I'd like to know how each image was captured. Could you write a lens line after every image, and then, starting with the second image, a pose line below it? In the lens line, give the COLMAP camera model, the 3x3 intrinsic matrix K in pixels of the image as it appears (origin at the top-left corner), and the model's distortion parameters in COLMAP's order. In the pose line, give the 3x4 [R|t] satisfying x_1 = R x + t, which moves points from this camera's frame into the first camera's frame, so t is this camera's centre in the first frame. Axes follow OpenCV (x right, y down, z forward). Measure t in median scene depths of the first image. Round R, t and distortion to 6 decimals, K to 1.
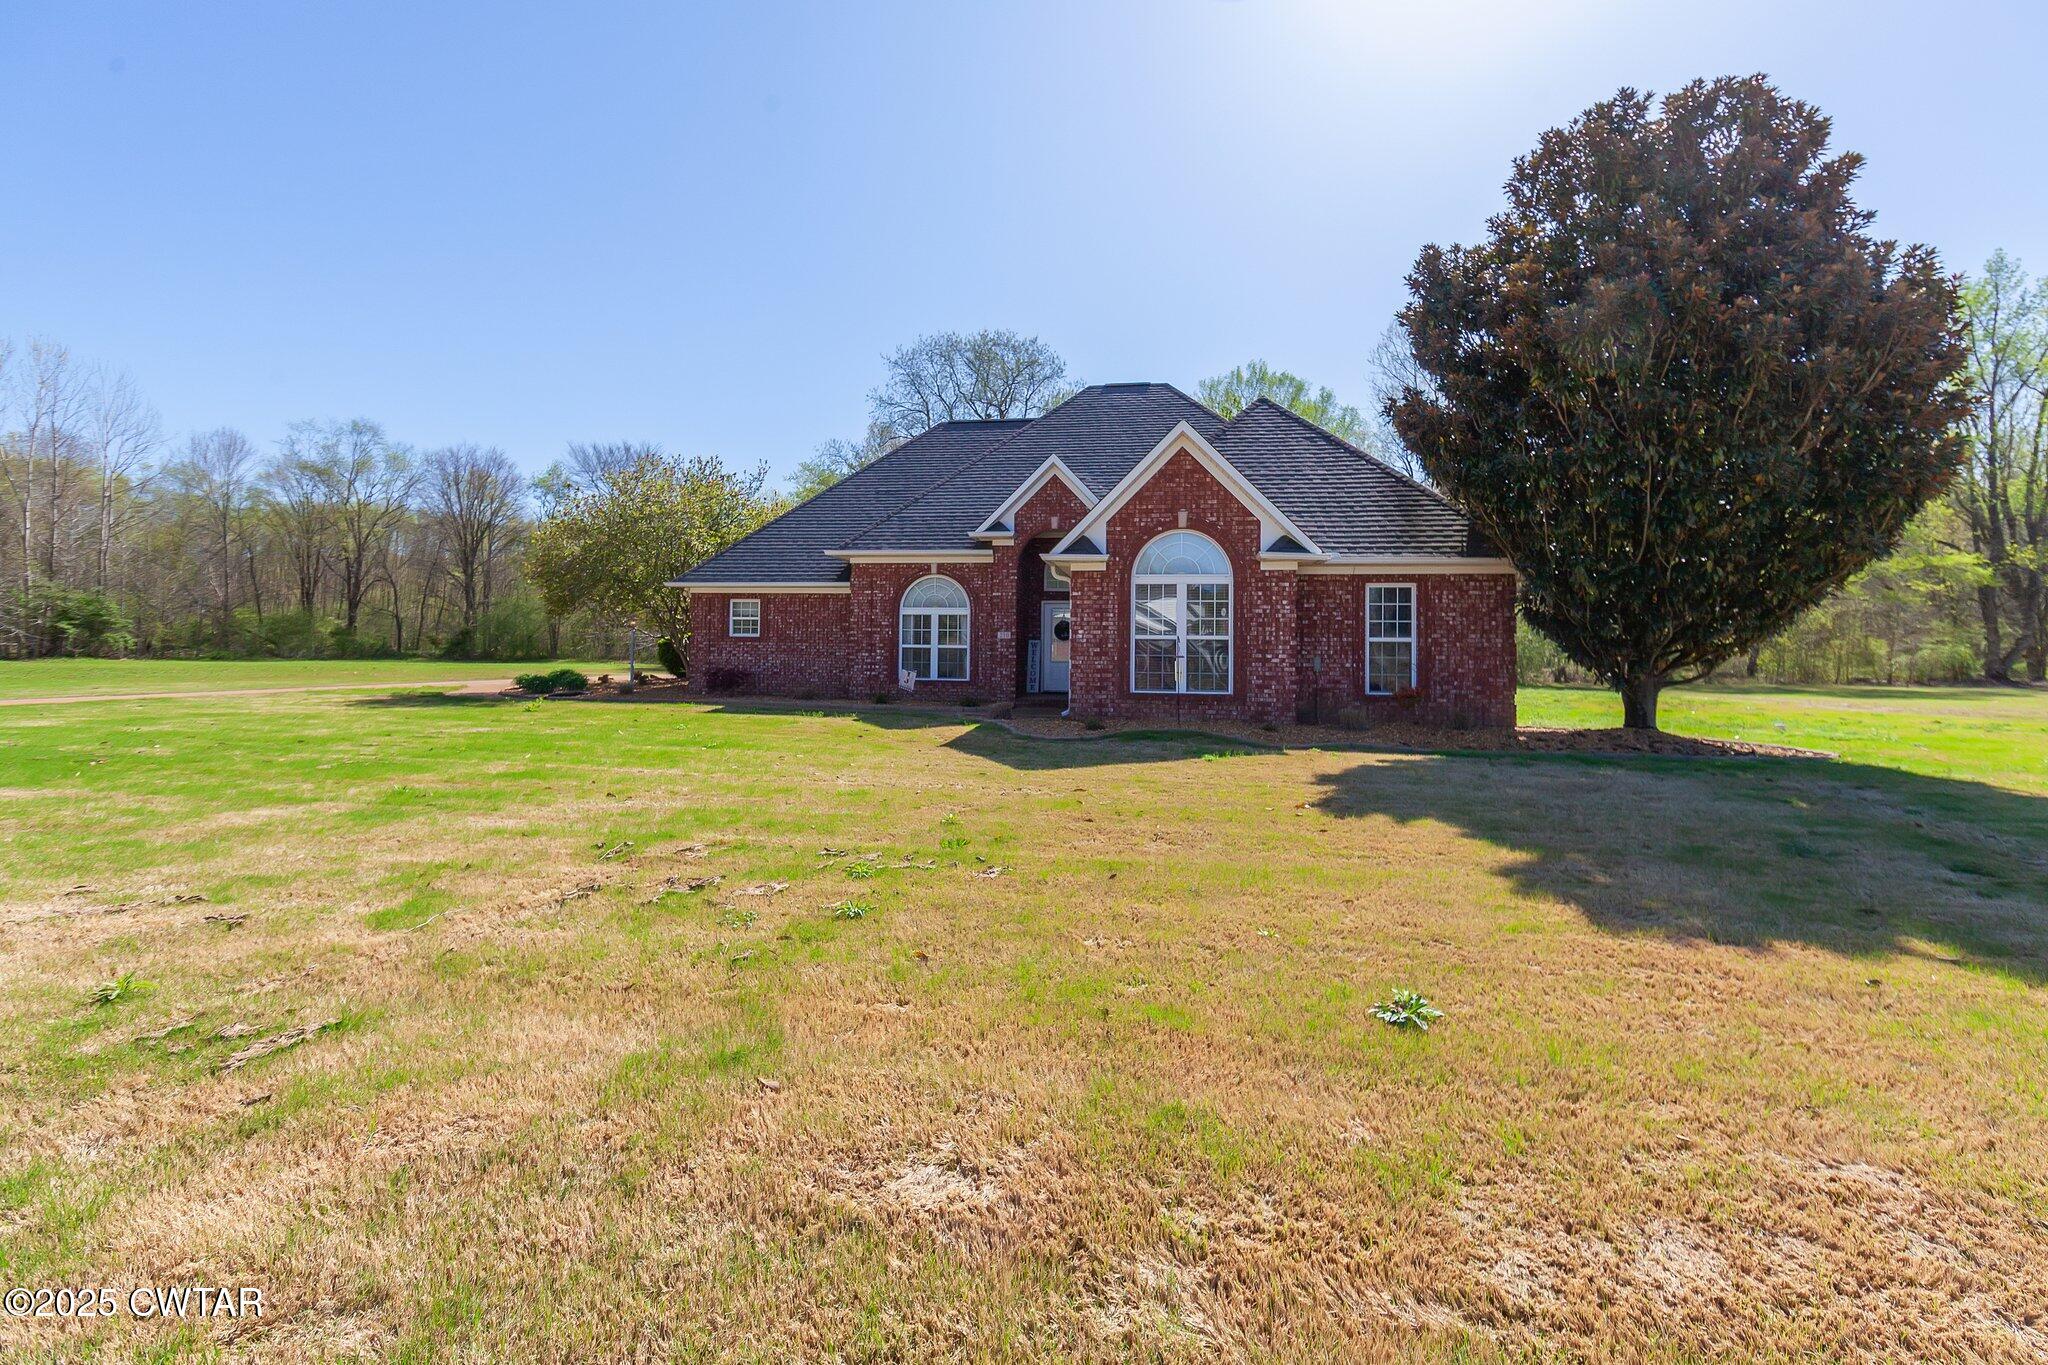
lens RADIAL K [[828.4, 0, 1032.0], [0, 828.4, 625.2], [0, 0, 1]] dist [-0.000059, -0.000208]
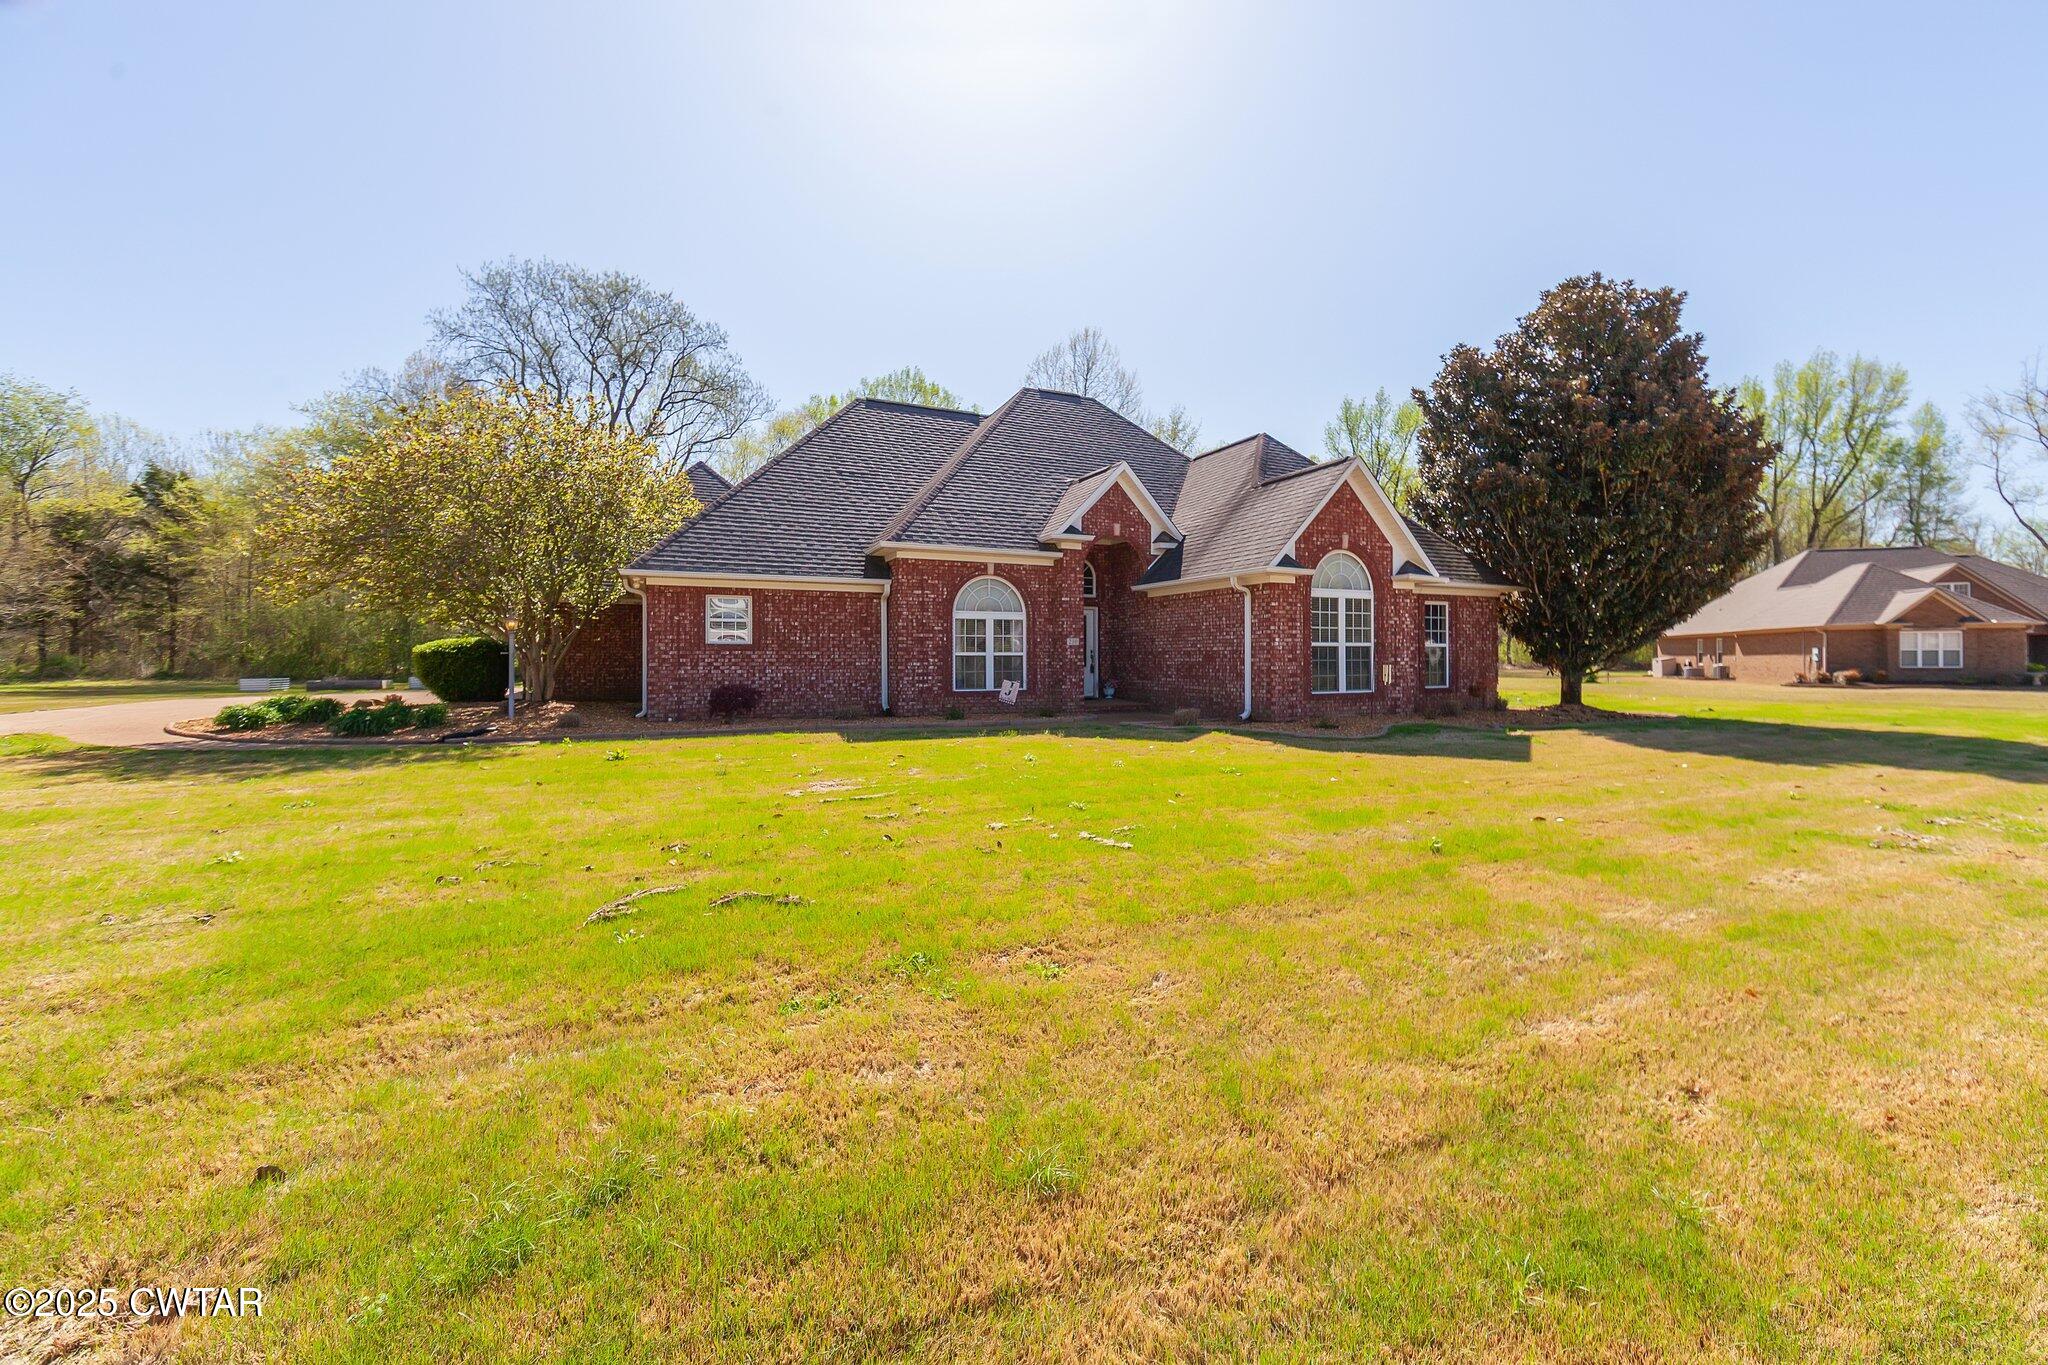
lens RADIAL K [[823.5, 0, 1035.5], [0, 823.5, 653.6], [0, 0, 1]] dist [-0.003148, -0.000252]
pose [[0.819886, -0.012721, 0.572385, -0.606601], [-0.007449, 0.999431, 0.032882, -0.005127], [-0.572478, -0.031223, 0.819325, 0.225119]]
